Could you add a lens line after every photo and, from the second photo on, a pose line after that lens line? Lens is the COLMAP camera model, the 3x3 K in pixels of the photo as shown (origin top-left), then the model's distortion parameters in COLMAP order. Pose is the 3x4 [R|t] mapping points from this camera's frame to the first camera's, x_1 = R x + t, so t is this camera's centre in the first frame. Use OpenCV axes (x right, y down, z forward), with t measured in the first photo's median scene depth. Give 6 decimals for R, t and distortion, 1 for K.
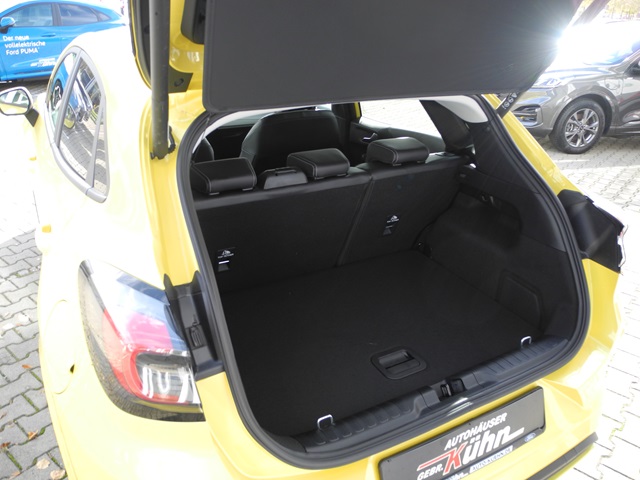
lens RADIAL K [[523.0, 0, 320.0], [0, 523.0, 240.0], [0, 0, 1]] dist [-0.148916, 0.126369]
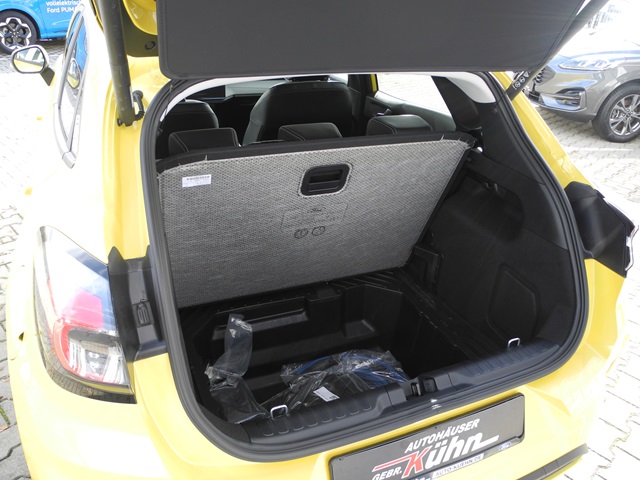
lens RADIAL K [[523.0, 0, 320.0], [0, 523.0, 240.0], [0, 0, 1]] dist [-0.148916, 0.126369]
pose [[0.995276, 0.067281, -0.069986, 0.104935], [-0.063521, 0.996484, 0.054637, -0.016494], [0.073416, -0.049933, 0.996051, 0.057065]]
